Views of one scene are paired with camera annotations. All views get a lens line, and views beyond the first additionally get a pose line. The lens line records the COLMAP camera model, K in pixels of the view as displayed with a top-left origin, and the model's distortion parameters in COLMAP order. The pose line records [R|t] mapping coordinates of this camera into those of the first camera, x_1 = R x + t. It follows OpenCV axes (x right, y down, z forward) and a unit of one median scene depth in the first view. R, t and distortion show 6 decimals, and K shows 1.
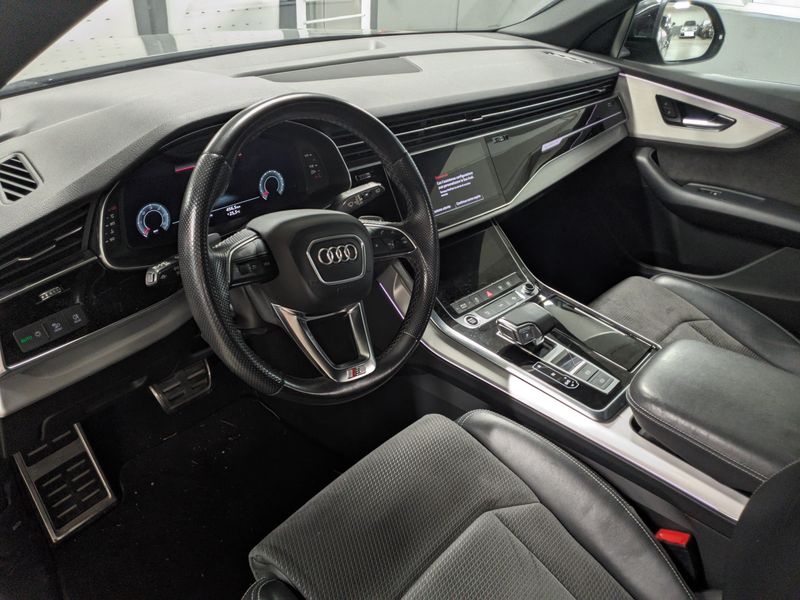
lens RADIAL K [[611.2, 0, 393.7], [0, 611.2, 302.1], [0, 0, 1]] dist [-0.002764, 0.002617]
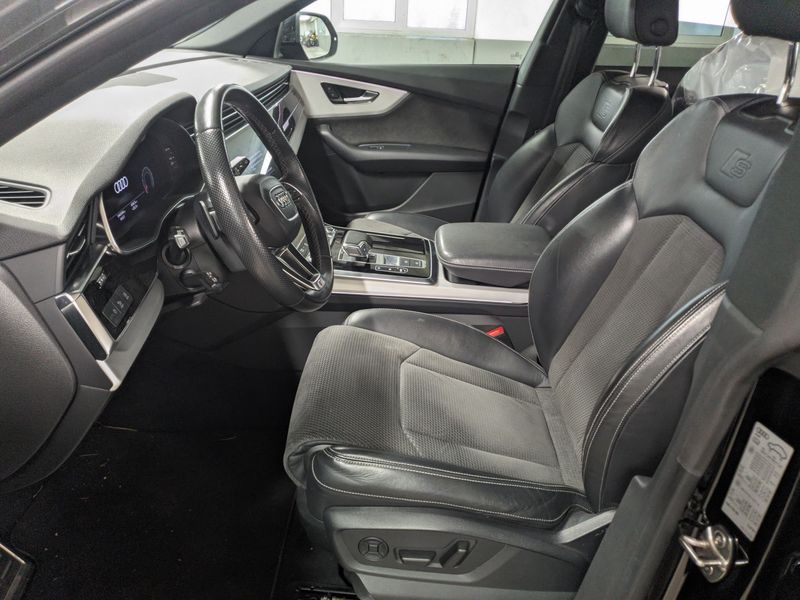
lens RADIAL K [[611.2, 0, 393.7], [0, 611.2, 302.1], [0, 0, 1]] dist [-0.002764, 0.002617]
pose [[0.758948, -0.318547, 0.567913, -0.351785], [0.335703, 0.938740, 0.077920, 0.051994], [-0.557944, 0.131513, 0.819392, -0.097857]]
